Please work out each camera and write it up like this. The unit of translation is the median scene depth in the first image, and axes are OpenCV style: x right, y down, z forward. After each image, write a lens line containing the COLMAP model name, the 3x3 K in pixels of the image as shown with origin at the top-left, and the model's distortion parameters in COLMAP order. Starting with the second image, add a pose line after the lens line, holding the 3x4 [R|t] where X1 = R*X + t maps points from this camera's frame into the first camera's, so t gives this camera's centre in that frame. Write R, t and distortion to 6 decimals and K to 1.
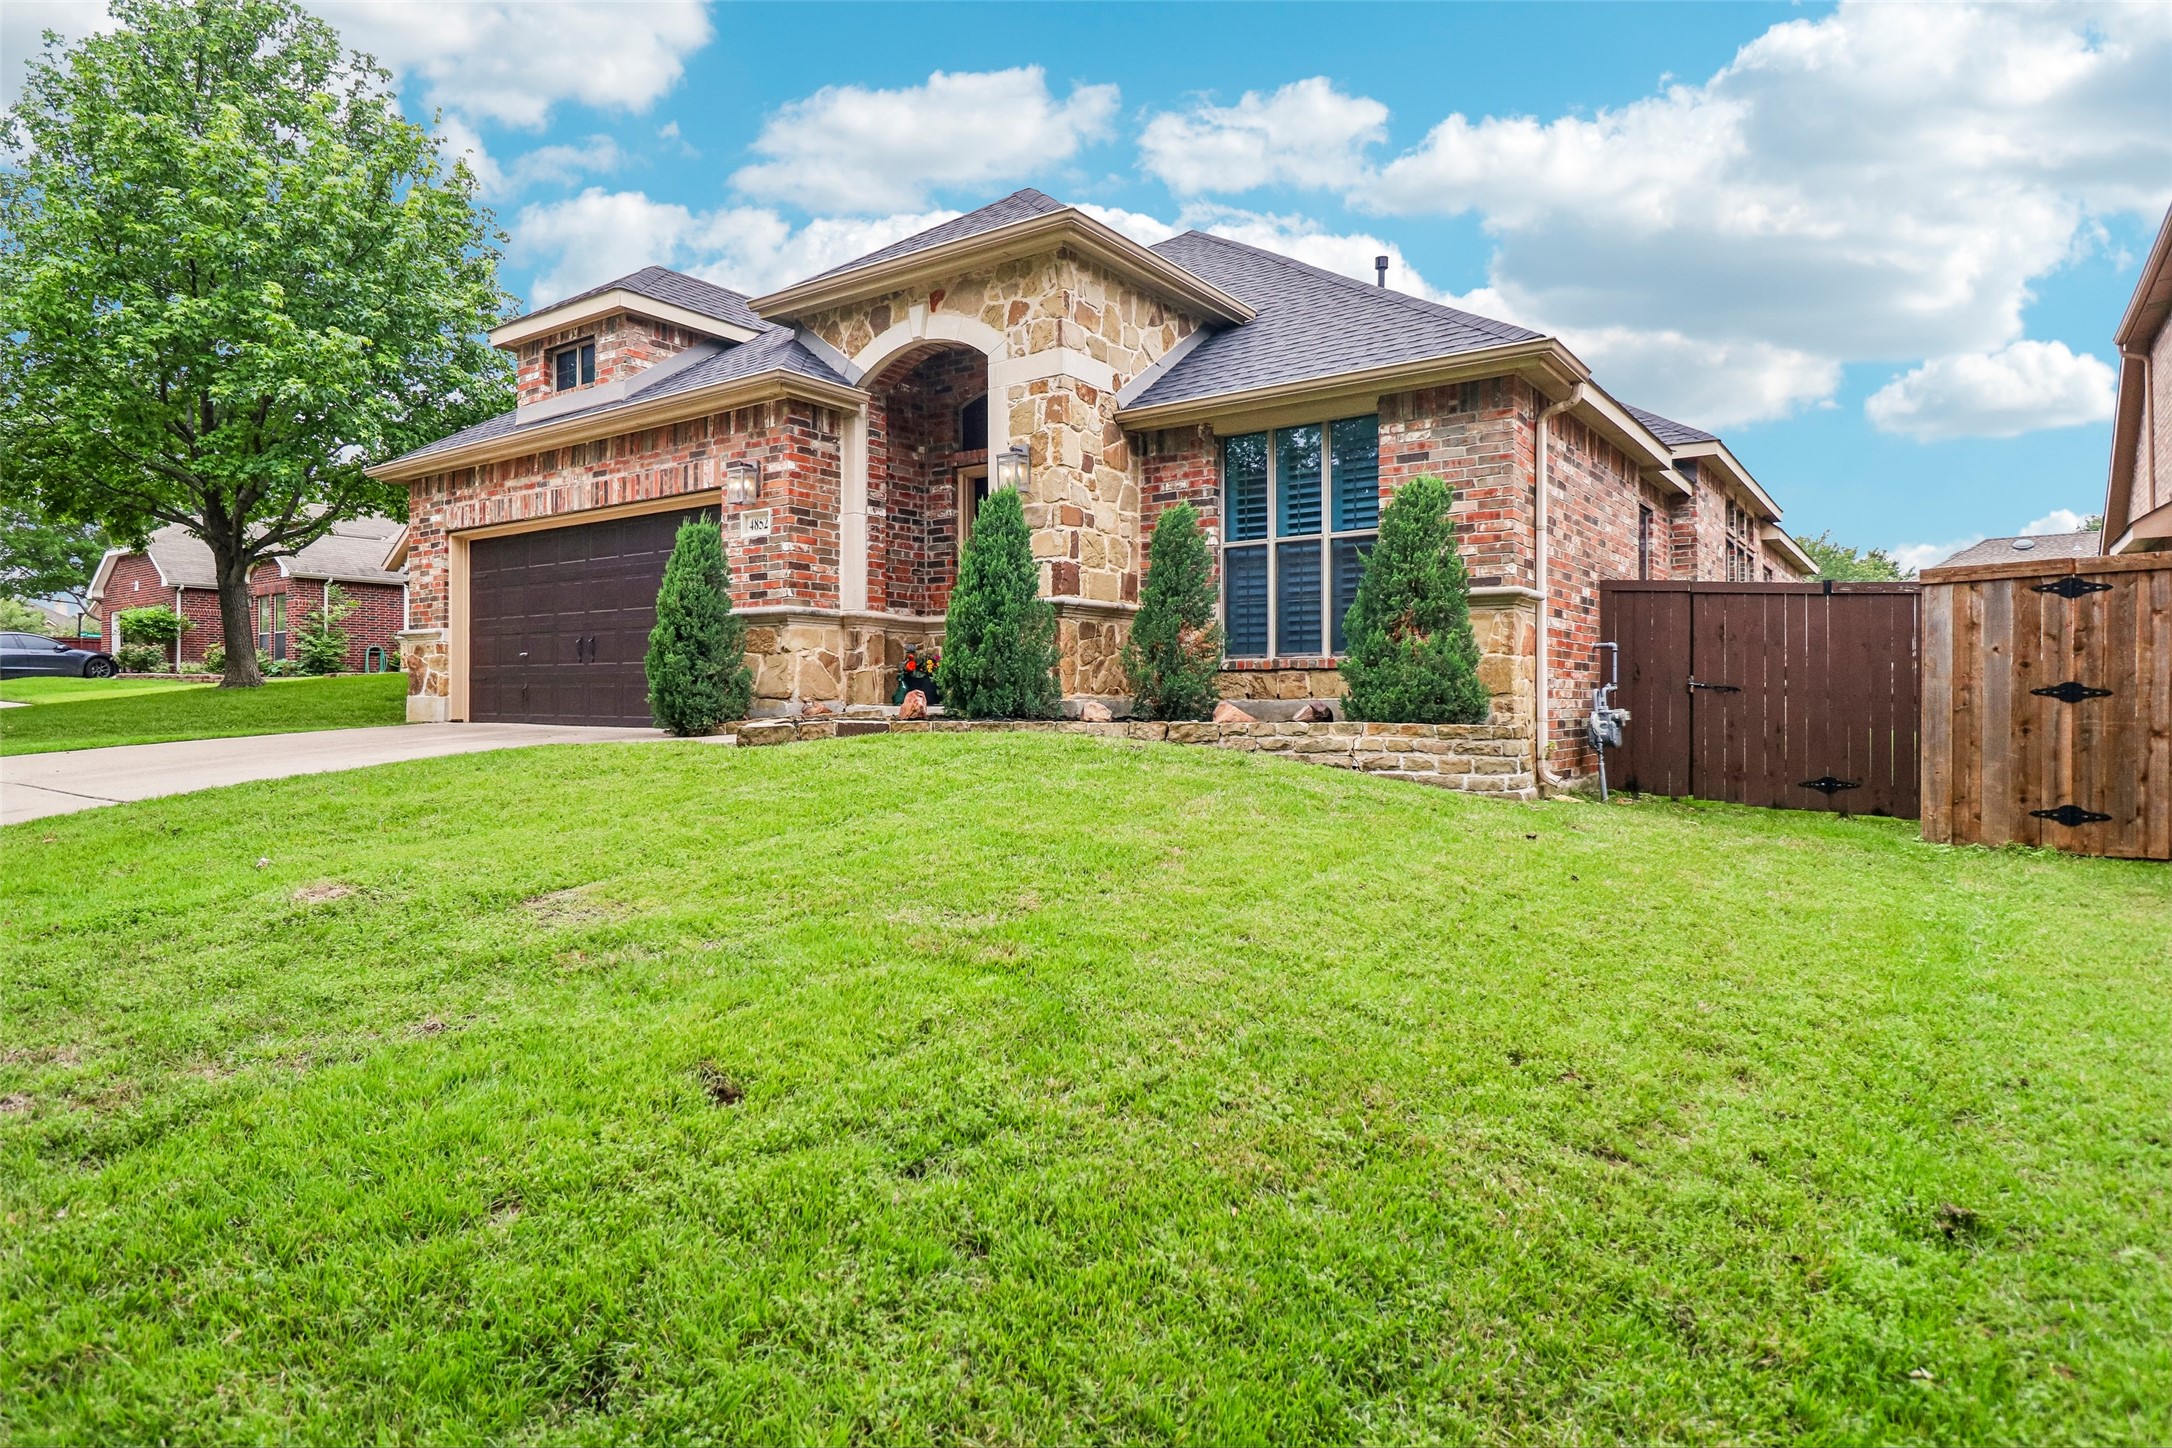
lens RADIAL K [[1214.9, 0, 1086.2], [0, 1214.9, 717.3], [0, 0, 1]] dist [-0.004199, -0.000894]
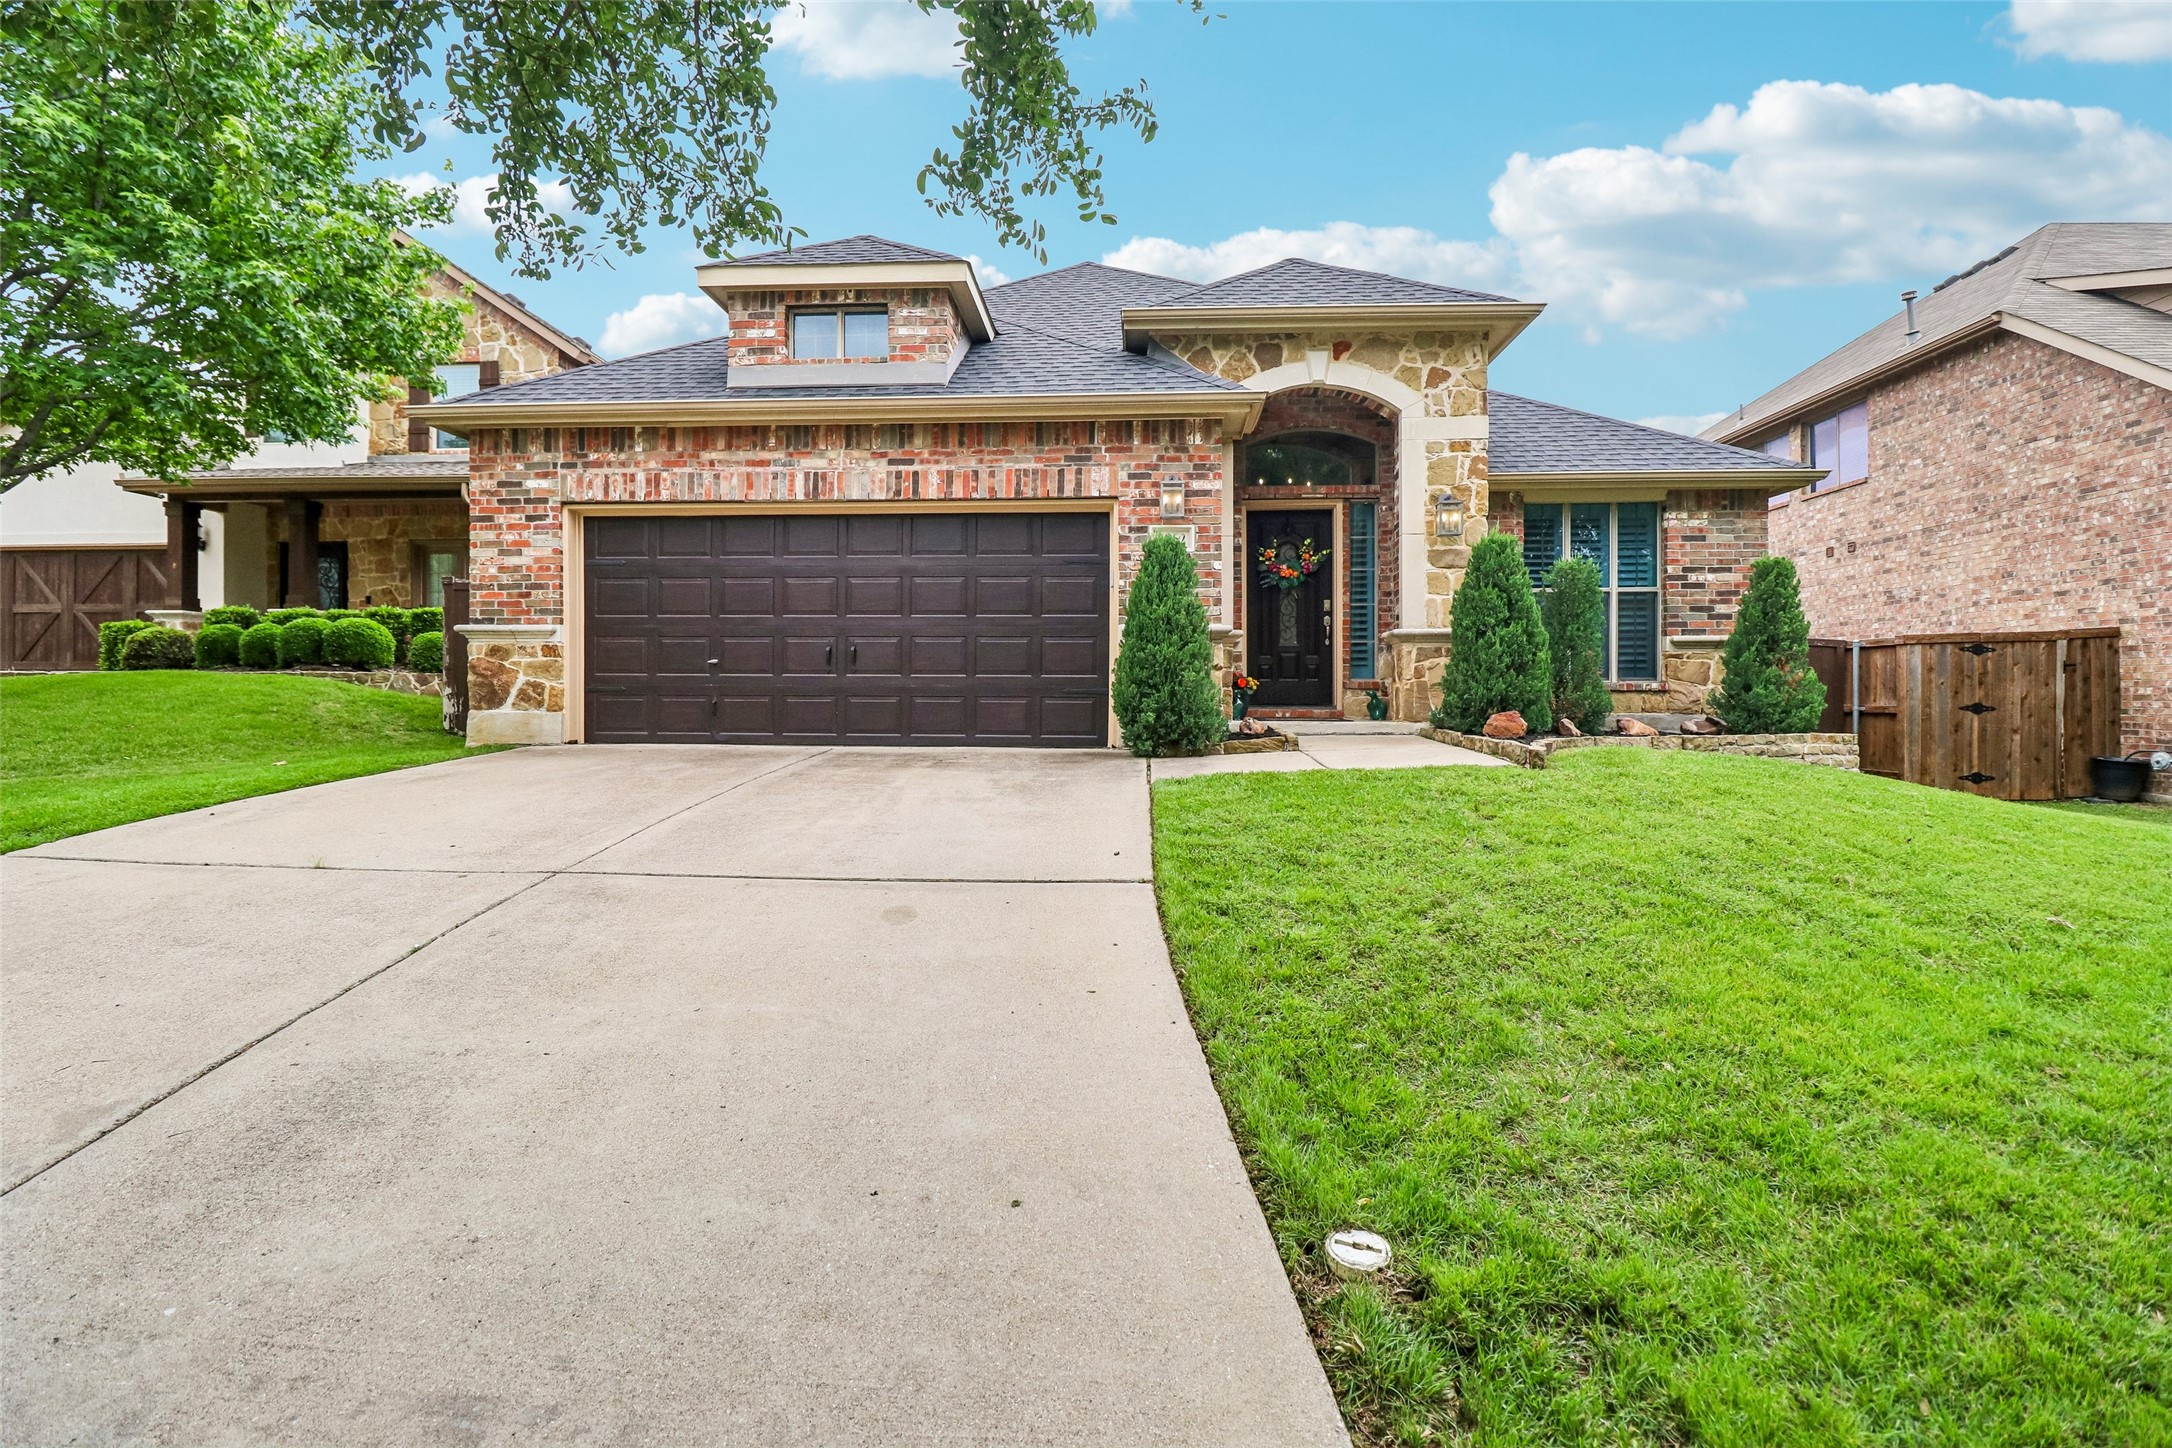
lens RADIAL K [[994.5, 0, 1083.8], [0, 994.5, 714.1], [0, 0, 1]] dist [0.000719, -0.013060]
pose [[0.842446, -0.009072, 0.538704, -0.784084], [0.007111, 0.999958, 0.005719, -0.022122], [-0.538733, -0.000987, 0.842476, 0.361384]]
